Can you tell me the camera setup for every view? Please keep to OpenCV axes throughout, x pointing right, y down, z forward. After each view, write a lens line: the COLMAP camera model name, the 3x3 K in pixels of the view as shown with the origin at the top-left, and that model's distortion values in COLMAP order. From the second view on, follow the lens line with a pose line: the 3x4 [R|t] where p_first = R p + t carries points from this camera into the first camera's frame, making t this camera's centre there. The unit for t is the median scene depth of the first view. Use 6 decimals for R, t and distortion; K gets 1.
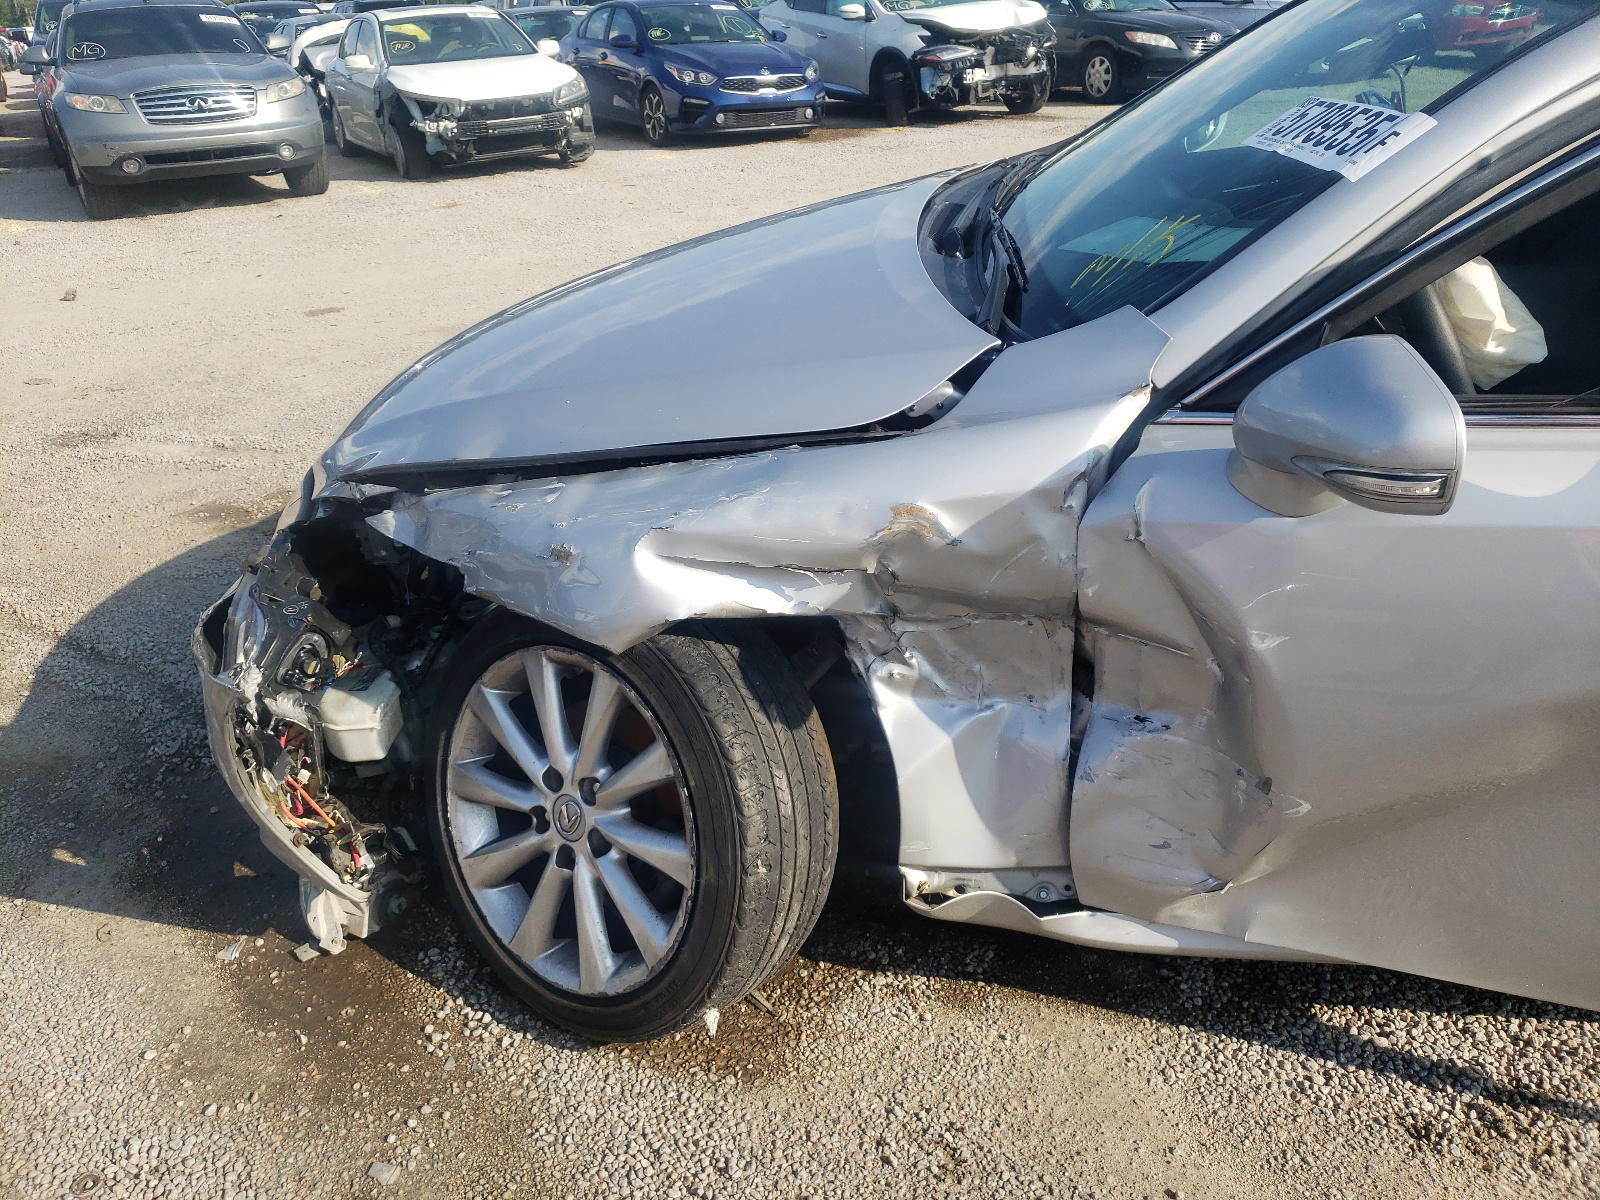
lens RADIAL K [[1288.3, 0, 800.0], [0, 1288.3, 600.0], [0, 0, 1]] dist [0.000302, 0.001019]
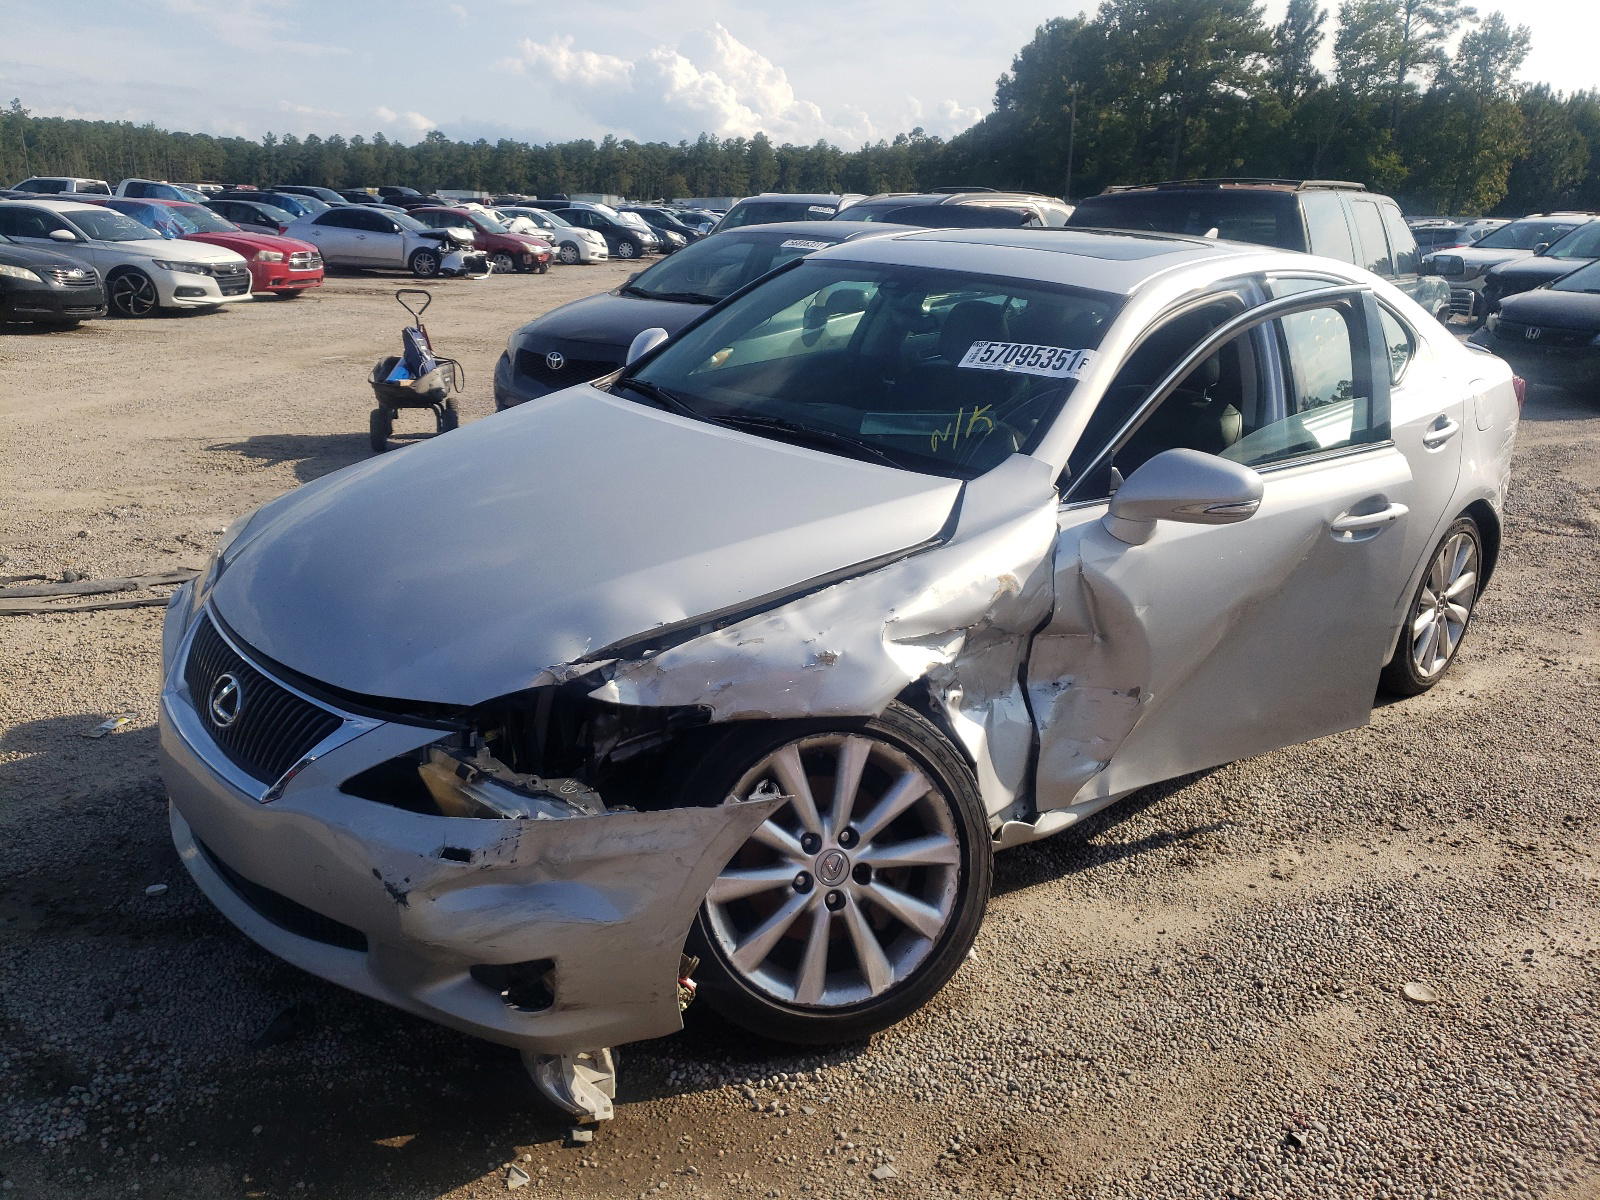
lens RADIAL K [[1288.3, 0, 800.0], [0, 1288.3, 600.0], [0, 0, 1]] dist [0.000302, 0.001019]
pose [[0.581195, -0.153481, 0.799160, -1.213086], [0.283103, 0.958843, -0.021741, -0.071177], [-0.762932, 0.238880, 0.600725, 0.184205]]
